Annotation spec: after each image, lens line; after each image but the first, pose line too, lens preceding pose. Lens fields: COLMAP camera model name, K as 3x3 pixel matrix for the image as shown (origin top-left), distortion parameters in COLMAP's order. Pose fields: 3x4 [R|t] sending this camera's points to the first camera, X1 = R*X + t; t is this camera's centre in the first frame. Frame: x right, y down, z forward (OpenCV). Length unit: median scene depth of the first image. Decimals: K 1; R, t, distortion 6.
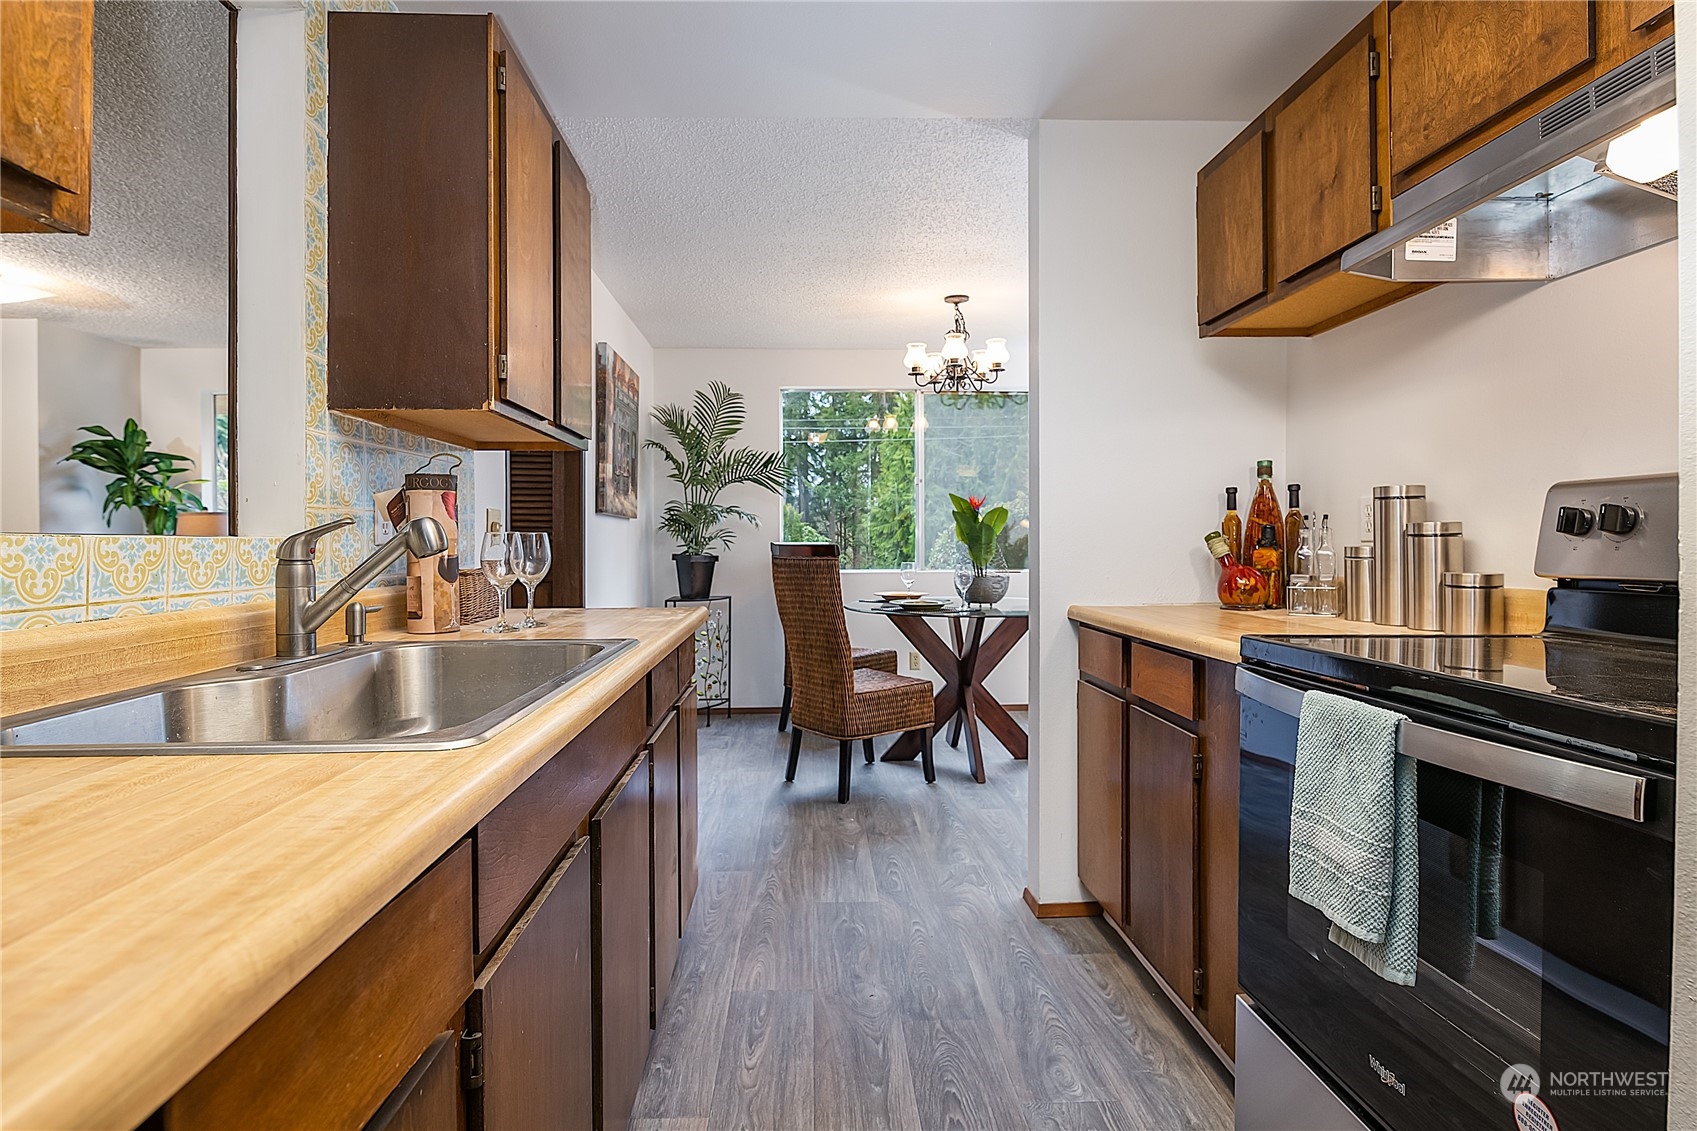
lens RADIAL K [[869.2, 0, 845.7], [0, 869.2, 542.1], [0, 0, 1]] dist [0.002943, -0.000105]
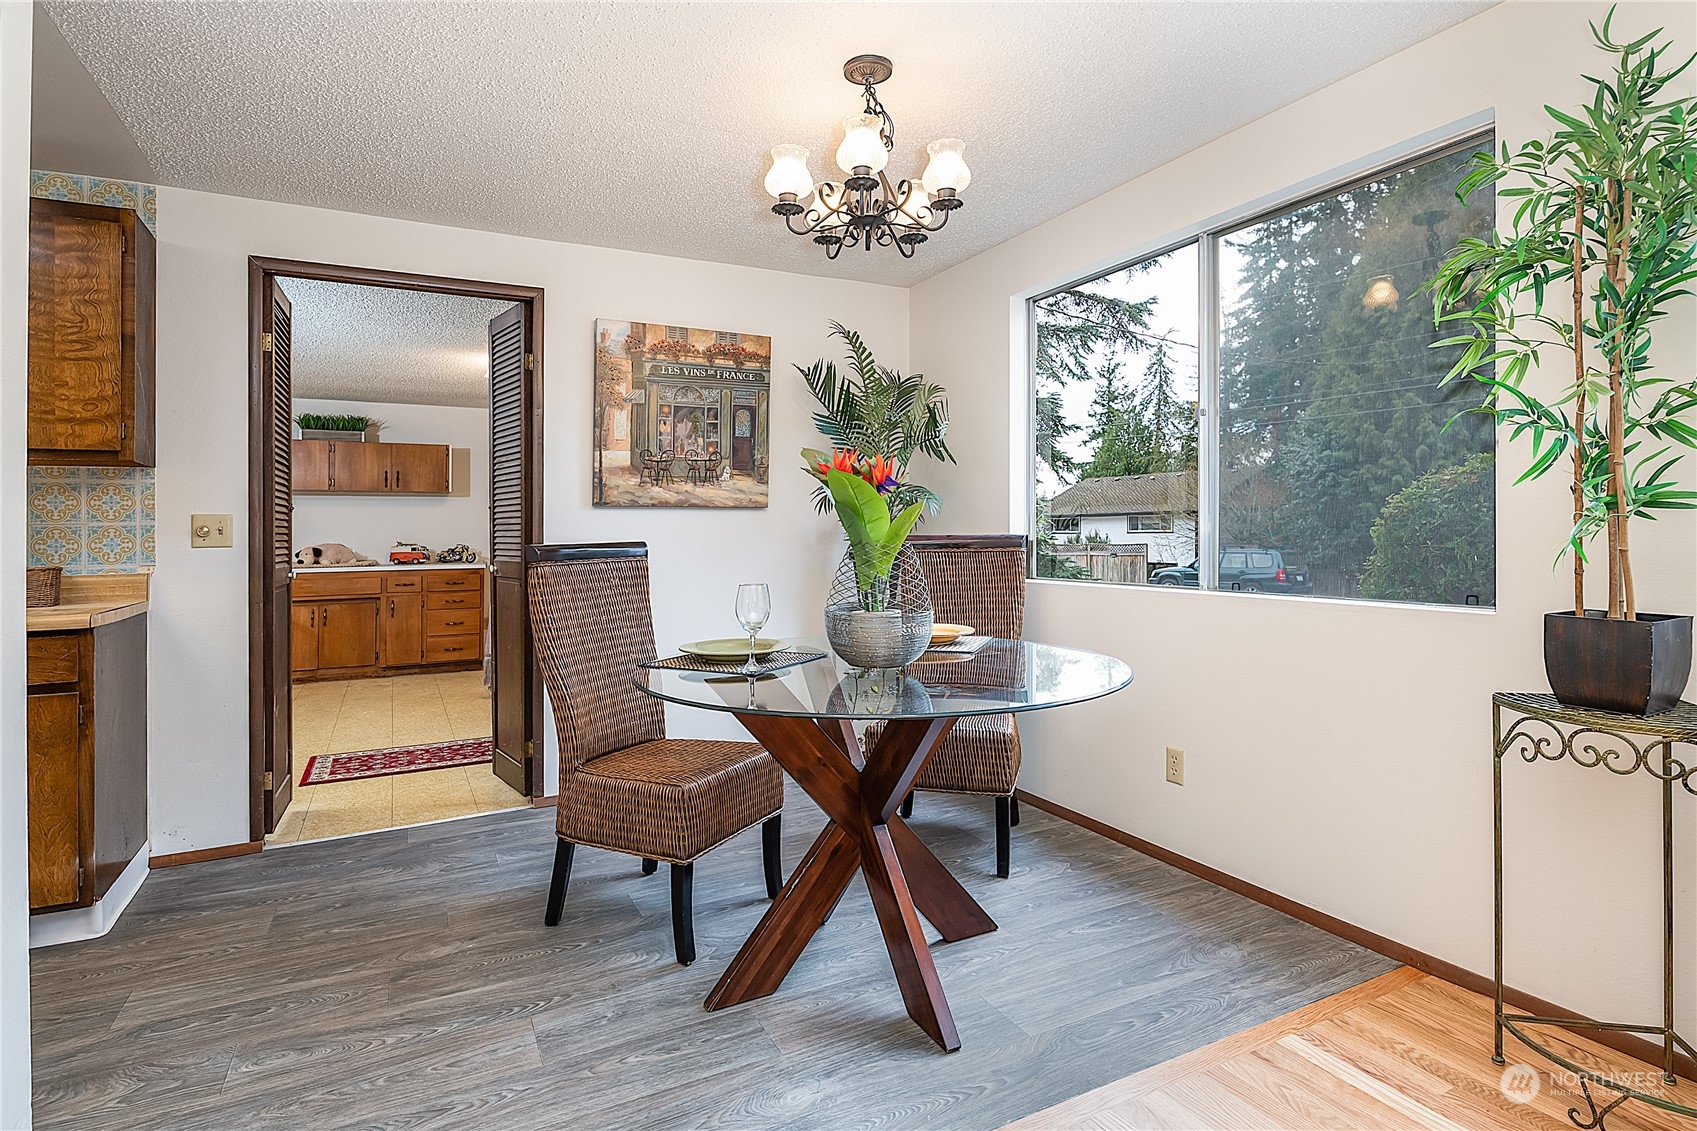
lens RADIAL K [[869.2, 0, 845.7], [0, 869.2, 542.1], [0, 0, 1]] dist [0.002943, -0.000105]
pose [[0.406333, 0.011086, -0.913658, 0.754624], [0.004771, 0.999887, 0.014254, -0.002170], [0.913712, -0.010151, 0.406235, 1.014482]]
